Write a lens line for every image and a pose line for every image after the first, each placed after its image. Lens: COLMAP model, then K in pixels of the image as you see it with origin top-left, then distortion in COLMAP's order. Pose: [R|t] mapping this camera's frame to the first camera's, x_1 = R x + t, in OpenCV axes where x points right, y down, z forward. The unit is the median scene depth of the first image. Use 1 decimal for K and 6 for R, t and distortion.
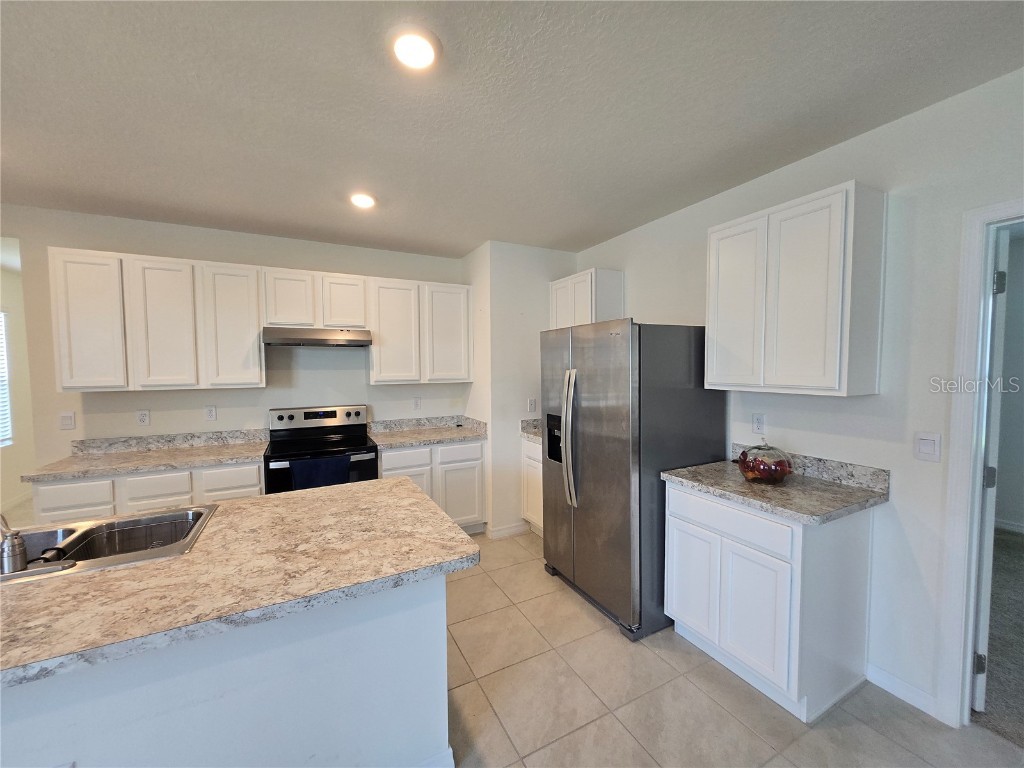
lens RADIAL K [[404.5, 0, 510.4], [0, 404.5, 384.3], [0, 0, 1]] dist [-0.003112, 0.000382]
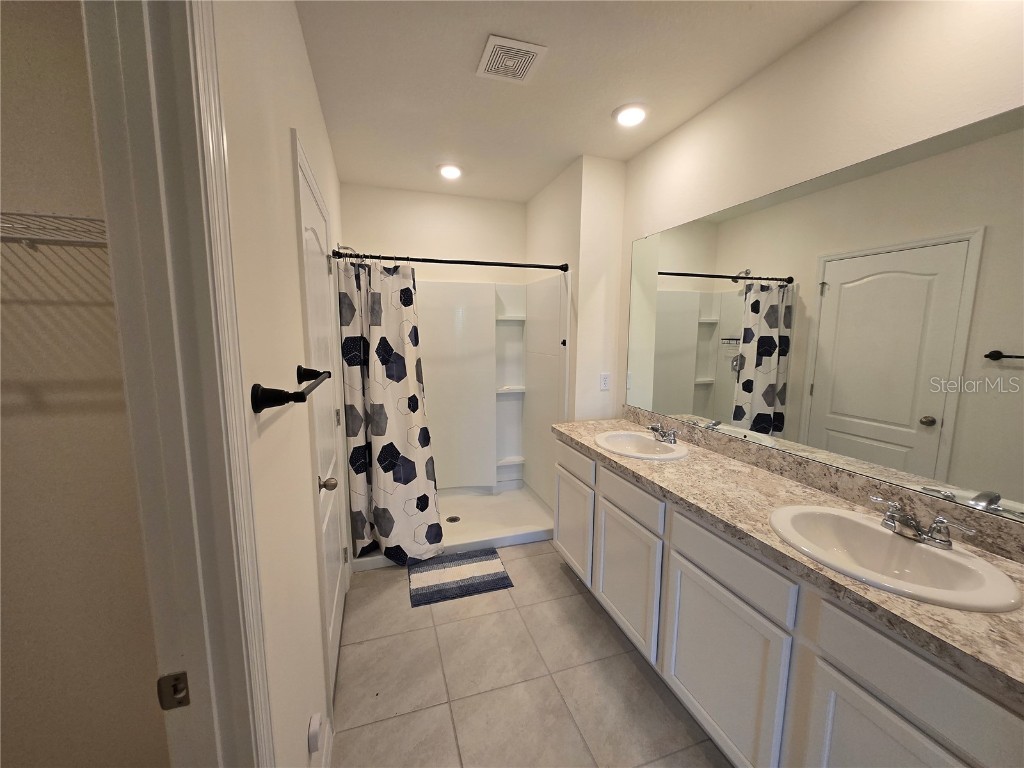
lens RADIAL K [[404.5, 0, 511.6], [0, 404.5, 383.6], [0, 0, 1]] dist [-0.003112, 0.000382]
pose [[-0.163359, 0.136559, -0.977070, 0.569831], [-0.050539, 0.987915, 0.146524, -0.017284], [0.985271, 0.073316, -0.154484, 0.461035]]
